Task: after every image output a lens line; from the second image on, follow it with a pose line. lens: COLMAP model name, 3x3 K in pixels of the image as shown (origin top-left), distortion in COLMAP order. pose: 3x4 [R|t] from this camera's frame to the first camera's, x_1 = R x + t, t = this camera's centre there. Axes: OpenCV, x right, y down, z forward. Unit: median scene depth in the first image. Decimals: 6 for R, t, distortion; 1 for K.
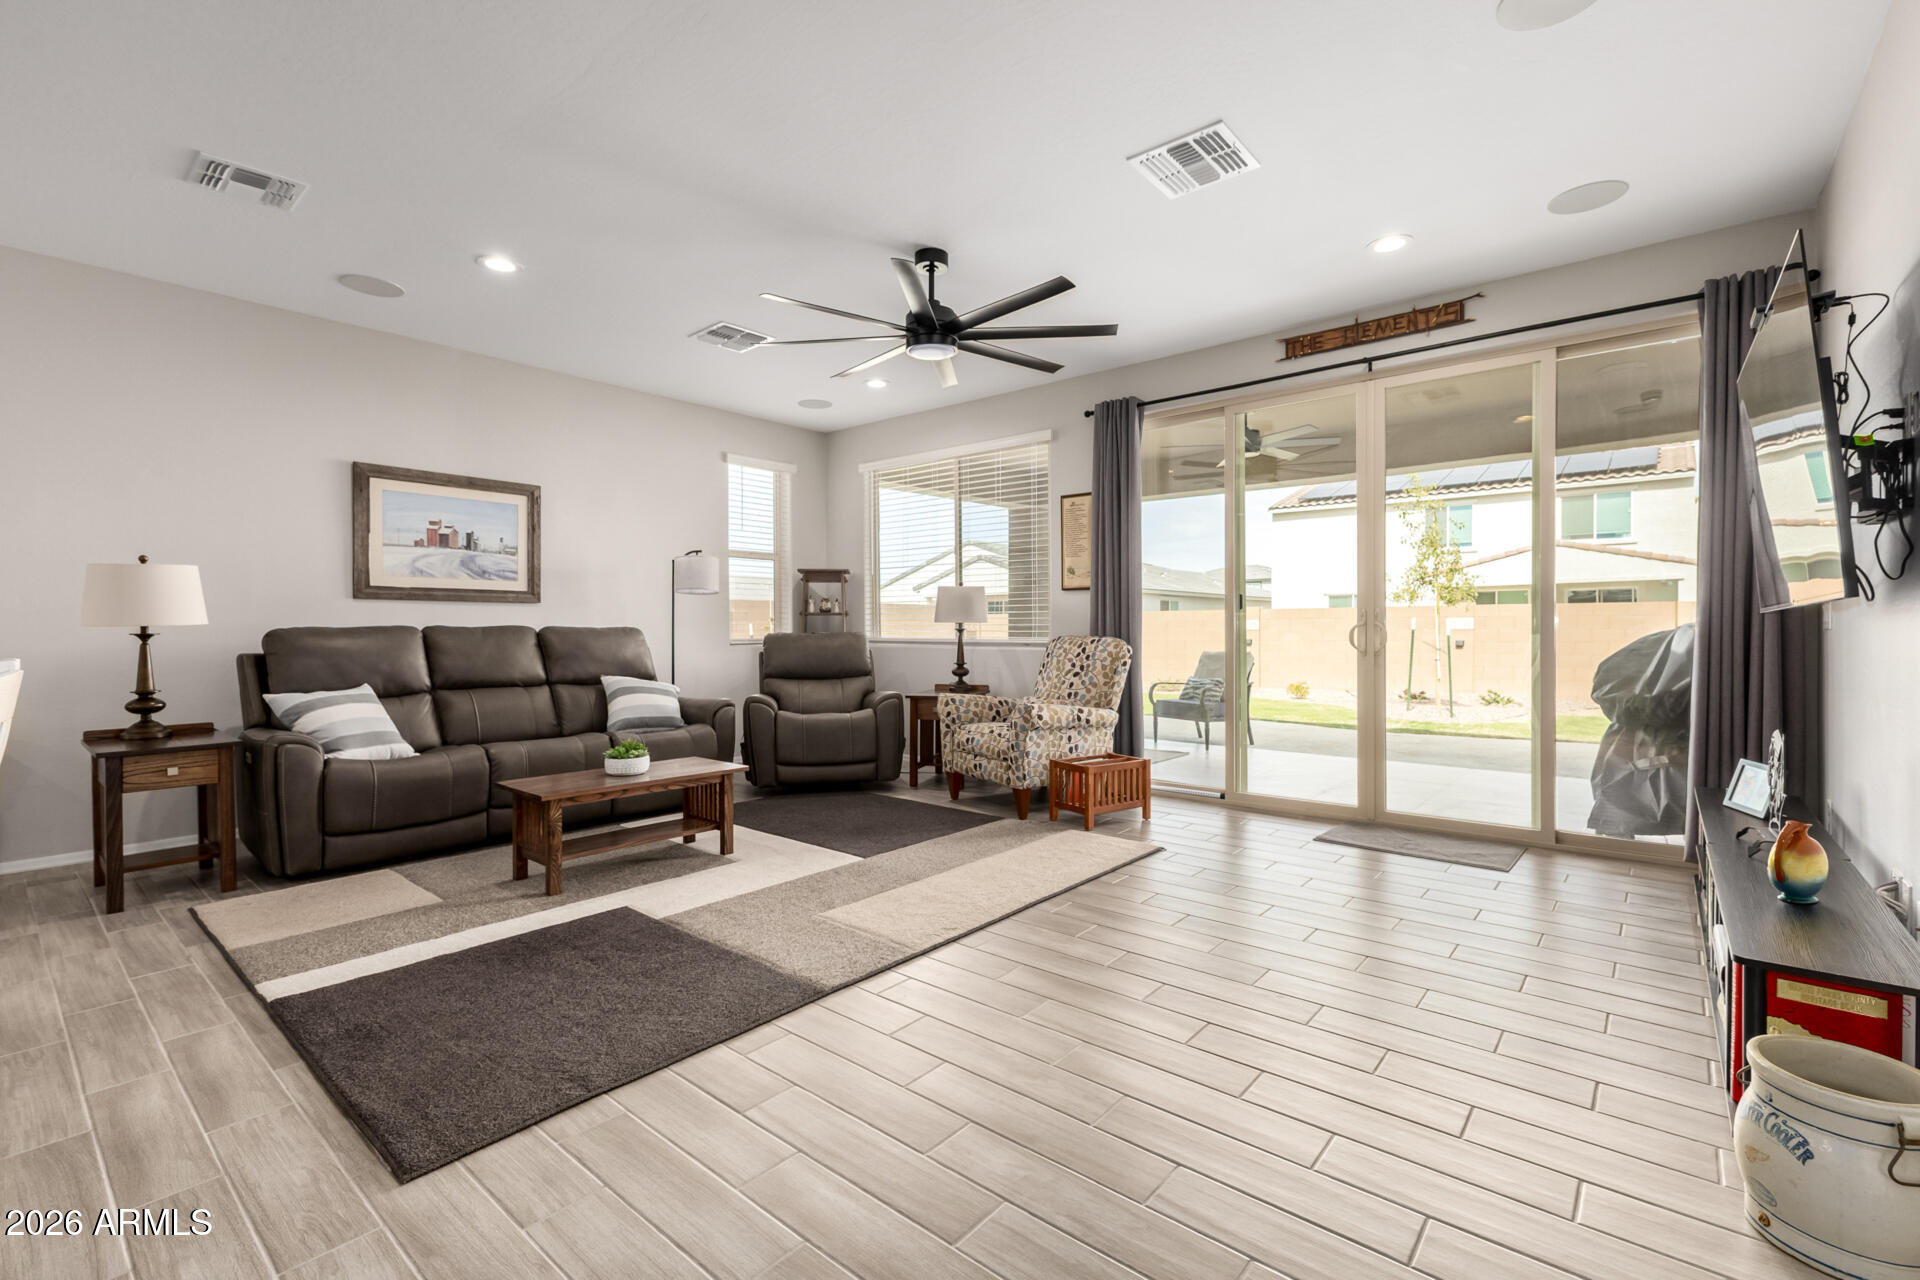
lens RADIAL K [[833.3, 0, 954.4], [0, 833.3, 635.8], [0, 0, 1]] dist [-0.007965, 0.000273]
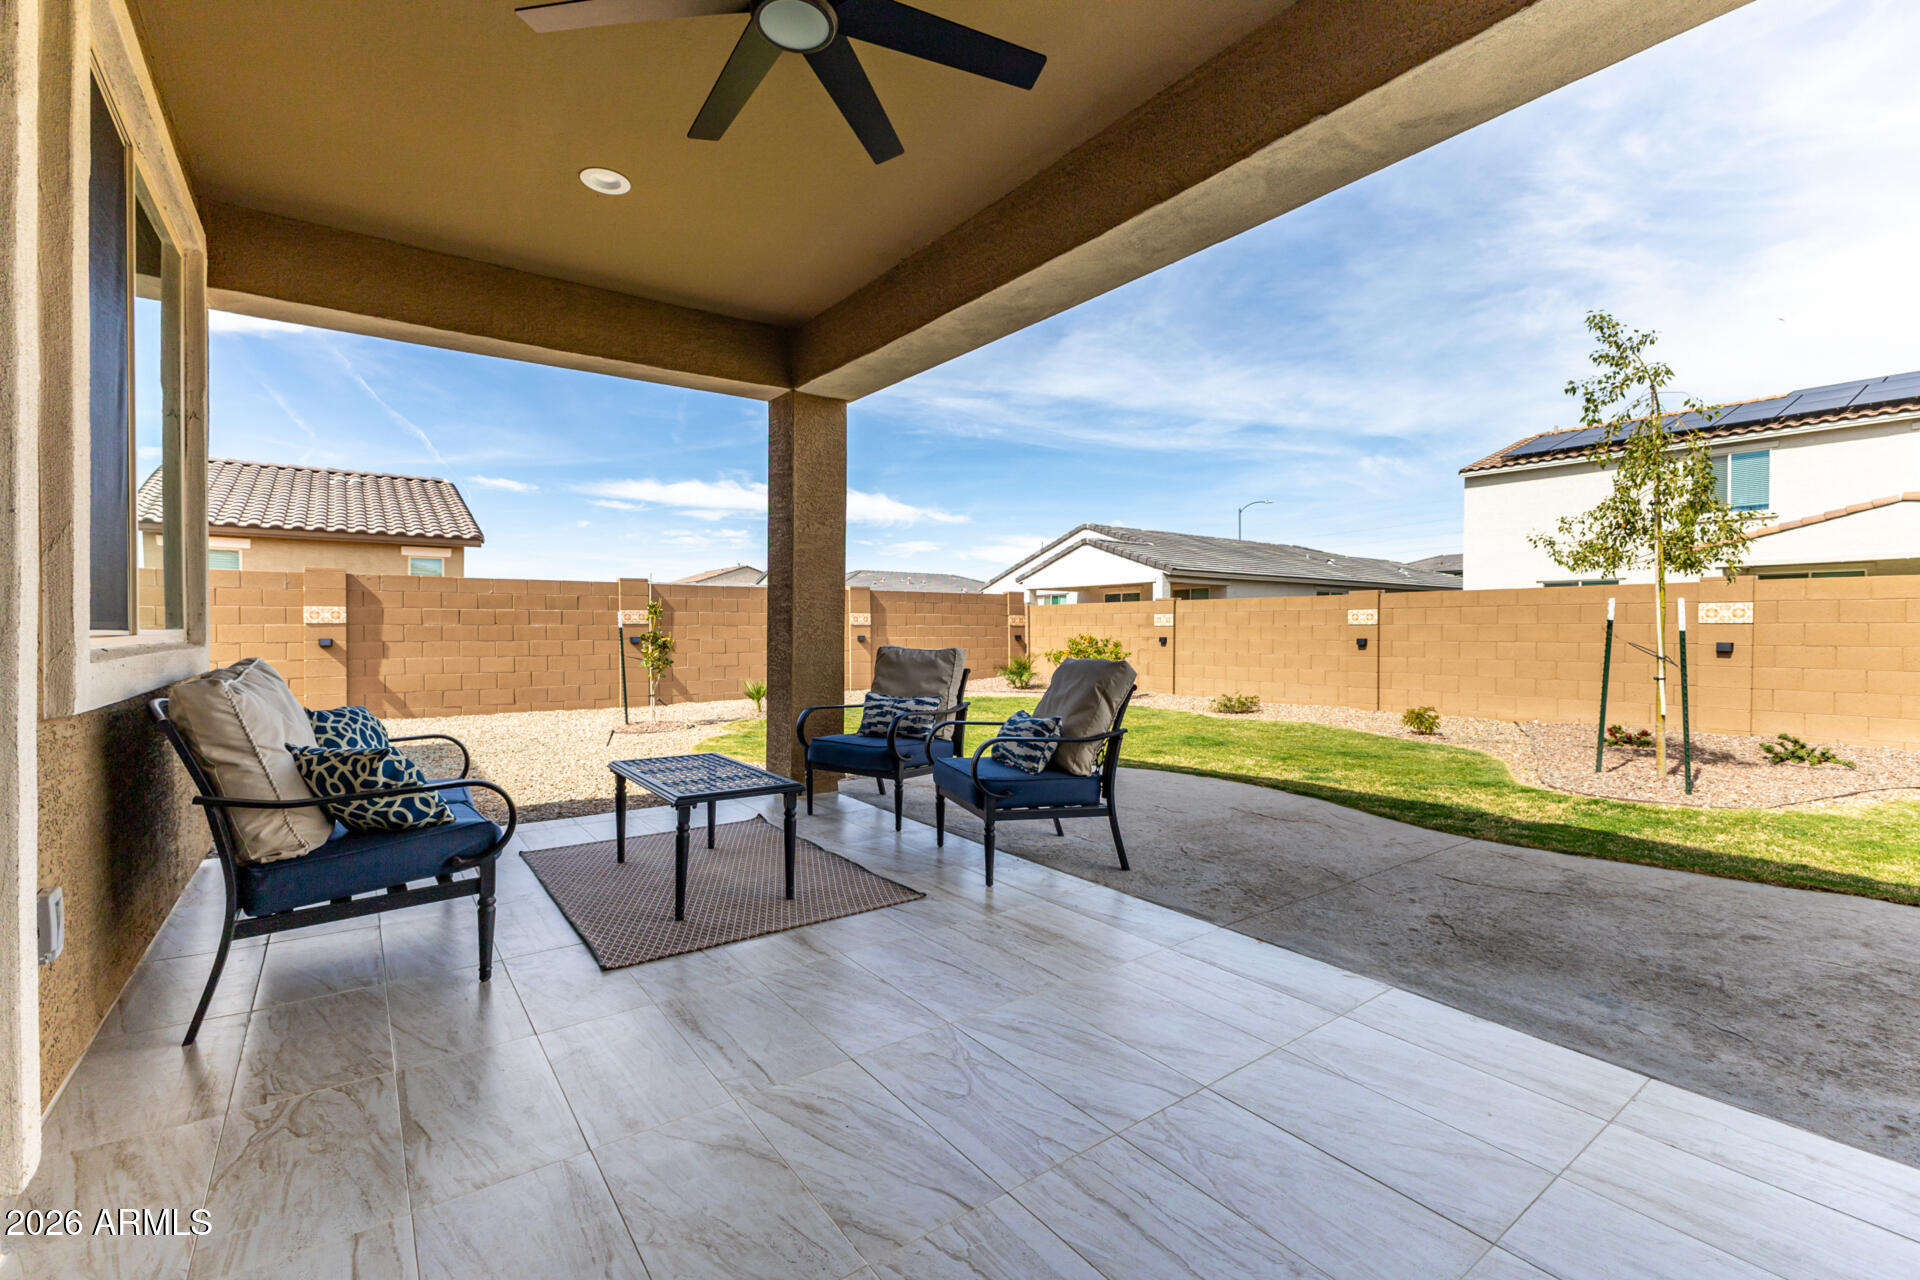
lens RADIAL K [[833.3, 0, 954.4], [0, 833.3, 635.8], [0, 0, 1]] dist [-0.007965, 0.000273]
pose [[0.974321, 0.006252, -0.225076, 0.241389], [-0.005975, 0.999980, 0.001914, 0.003532], [0.225084, -0.000520, 0.974339, 0.356359]]
